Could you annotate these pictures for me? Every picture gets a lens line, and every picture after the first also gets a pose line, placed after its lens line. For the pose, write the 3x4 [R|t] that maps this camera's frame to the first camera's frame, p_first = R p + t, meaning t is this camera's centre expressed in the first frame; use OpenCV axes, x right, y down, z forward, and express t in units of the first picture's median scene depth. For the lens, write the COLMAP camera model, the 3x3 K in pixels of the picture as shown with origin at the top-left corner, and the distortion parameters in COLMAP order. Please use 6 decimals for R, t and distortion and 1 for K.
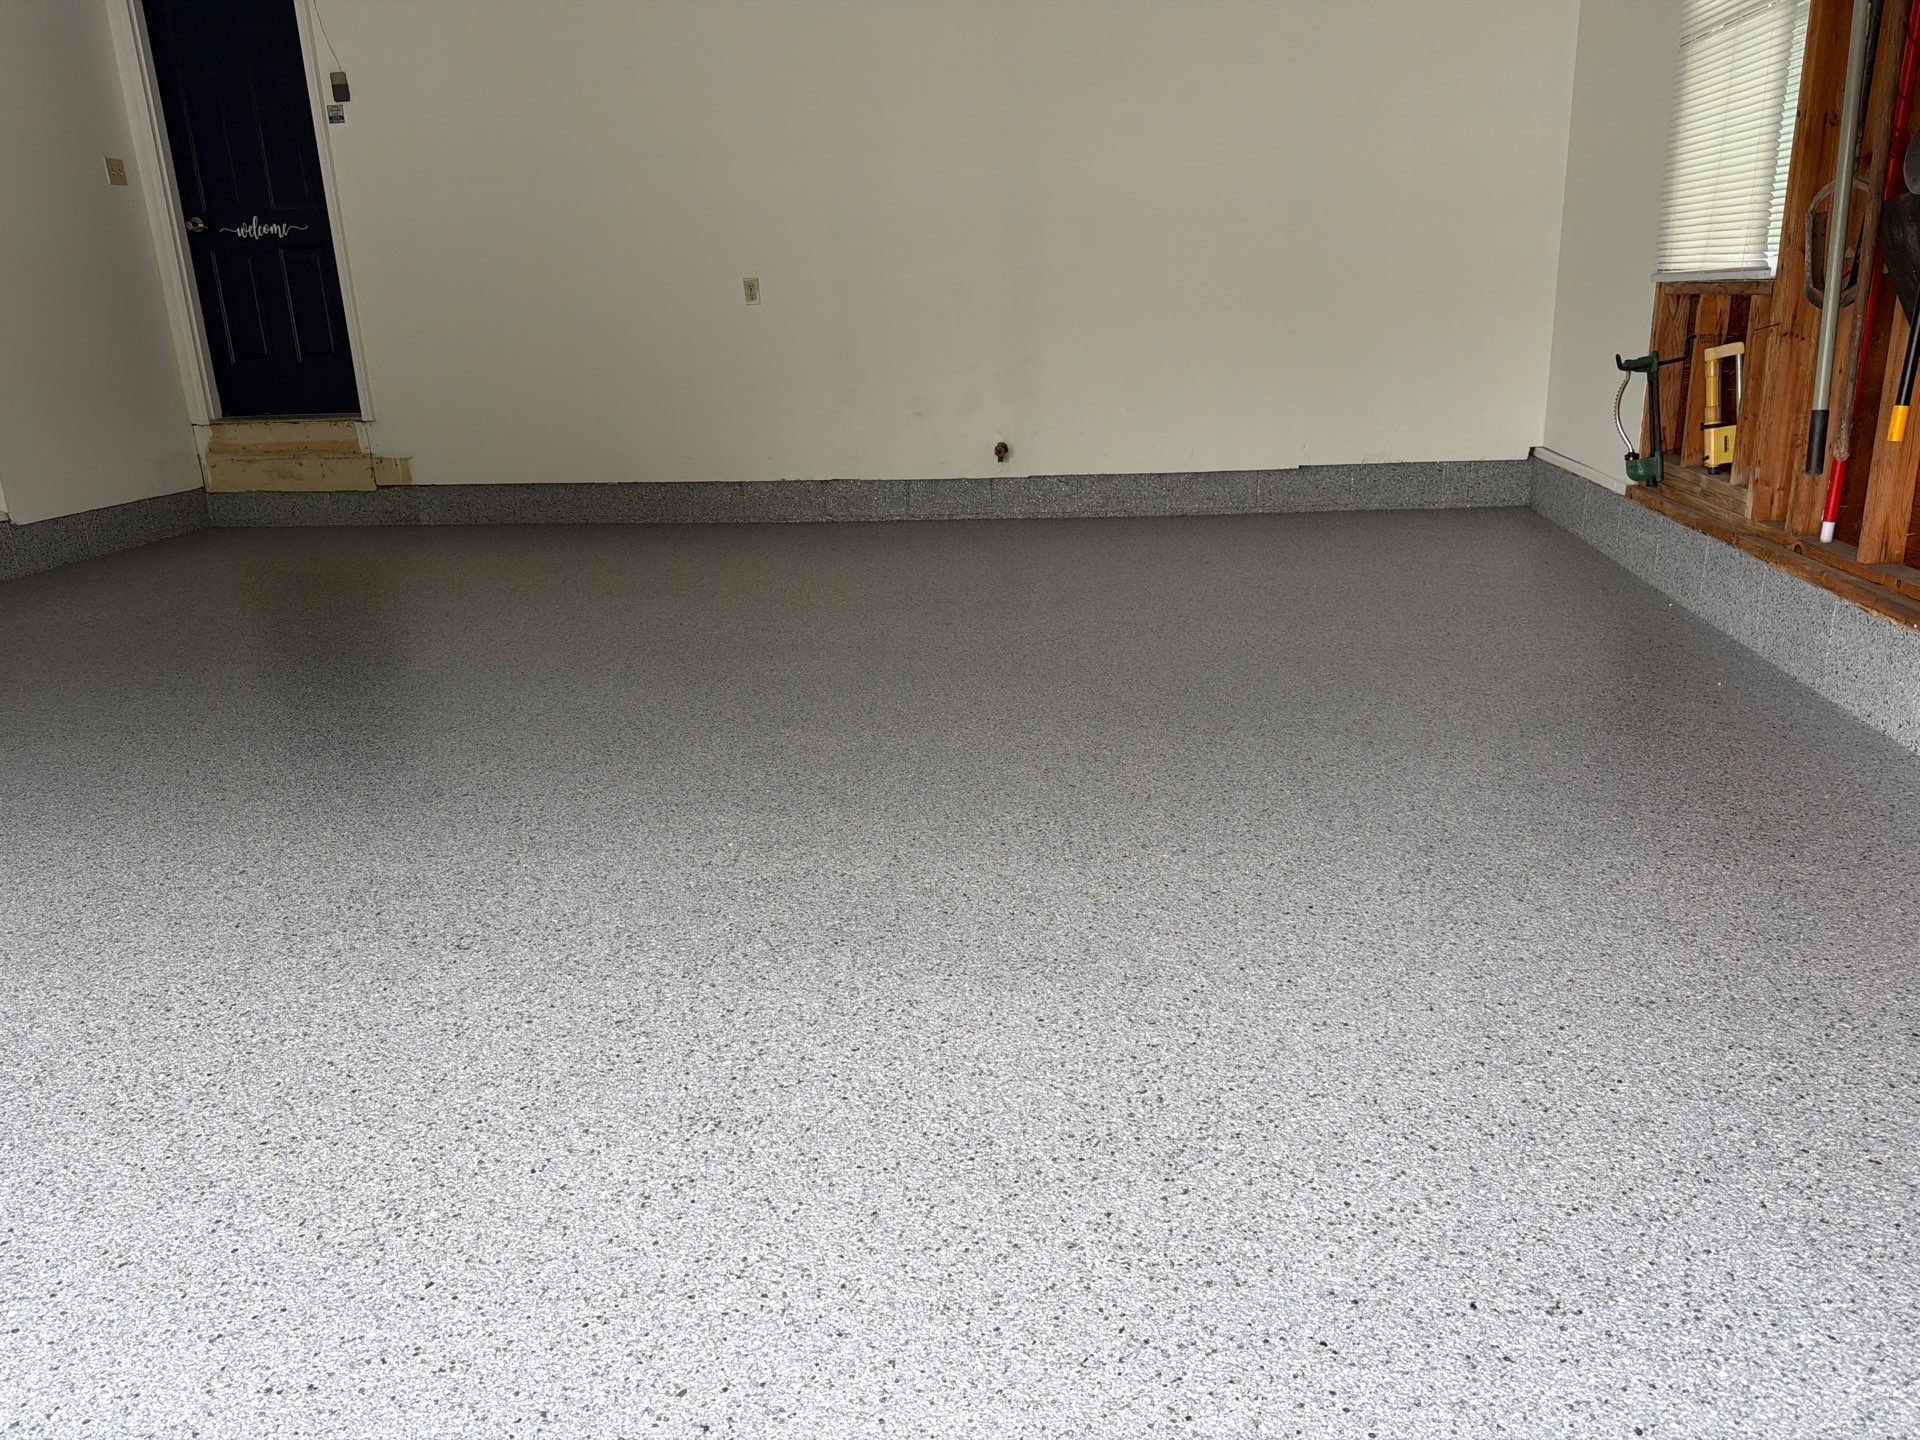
lens RADIAL K [[1357.6, 0, 970.3], [0, 1357.6, 708.0], [0, 0, 1]] dist [0.025876, -0.033353]
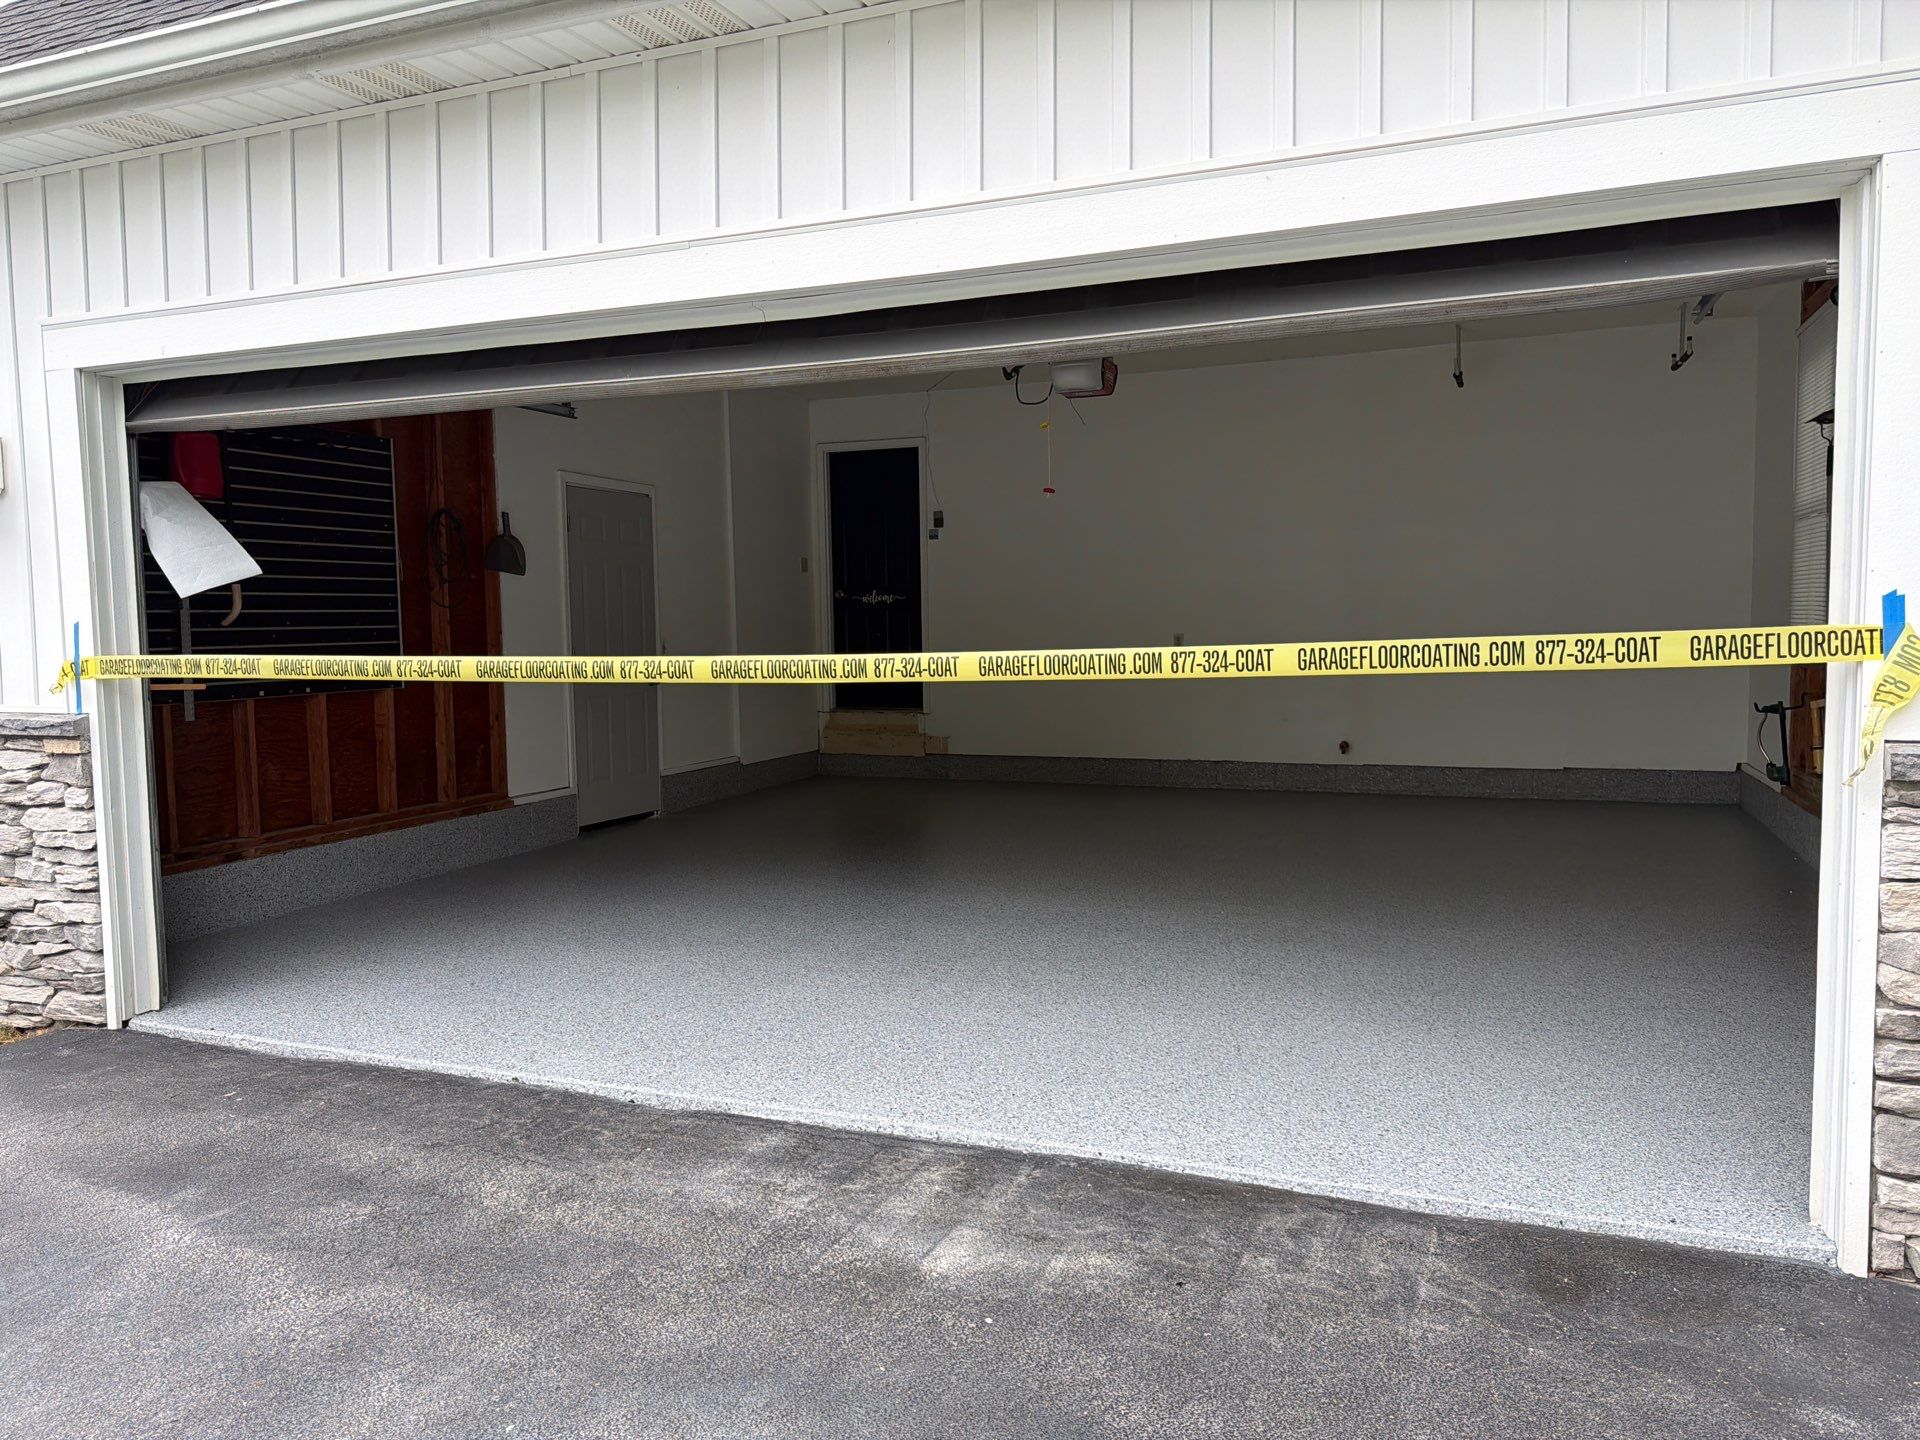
lens RADIAL K [[1332.9, 0, 949.6], [0, 1332.9, 714.2], [0, 0, 1]] dist [0.109550, -0.201789]
pose [[0.969841, 0.038449, -0.240686, -0.064359], [-0.090037, 0.974150, -0.207185, 0.176961], [0.226499, 0.222607, 0.948232, -0.751296]]
